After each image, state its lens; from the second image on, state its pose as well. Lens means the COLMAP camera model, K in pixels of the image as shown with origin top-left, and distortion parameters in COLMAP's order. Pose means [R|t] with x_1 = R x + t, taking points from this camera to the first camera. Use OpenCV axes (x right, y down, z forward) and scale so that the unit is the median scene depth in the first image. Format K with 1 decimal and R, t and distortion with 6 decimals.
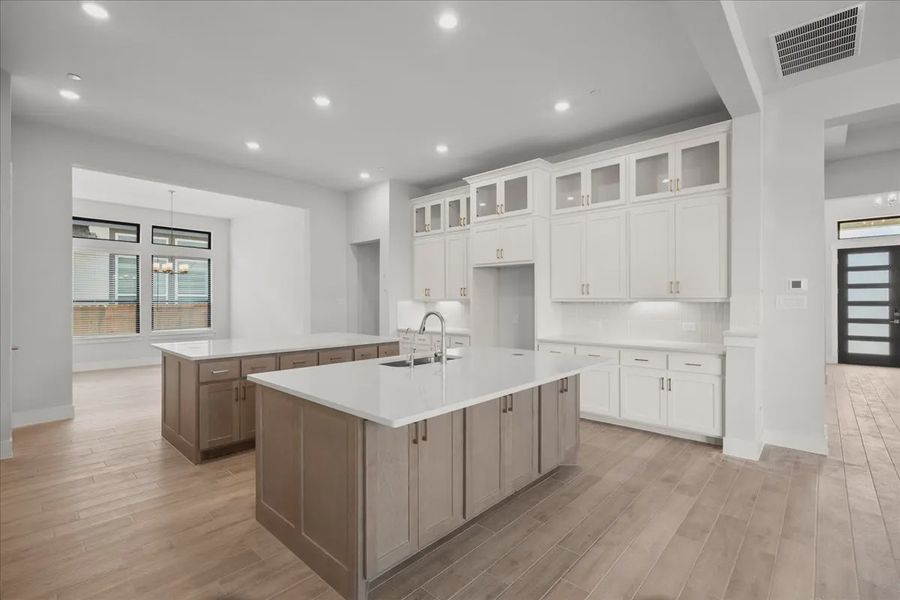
lens RADIAL K [[405.4, 0, 447.2], [0, 405.4, 300.3], [0, 0, 1]] dist [-0.009496, 0.001241]
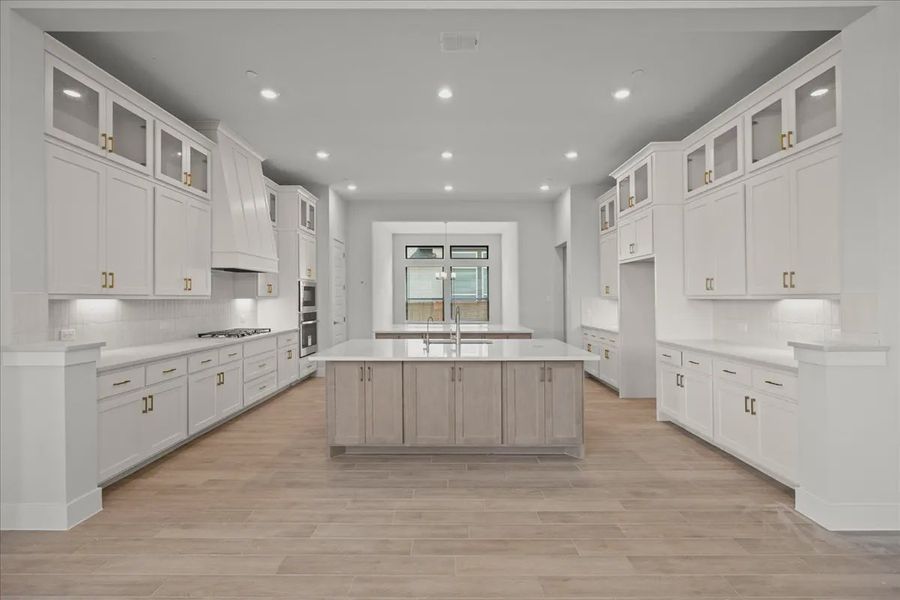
lens RADIAL K [[405.4, 0, 447.5], [0, 405.4, 301.0], [0, 0, 1]] dist [-0.009496, 0.001241]
pose [[0.681937, 0.002963, -0.731405, 0.588345], [0.002630, 0.999975, 0.006503, 0.000305], [0.731407, -0.006359, 0.681912, 0.038535]]
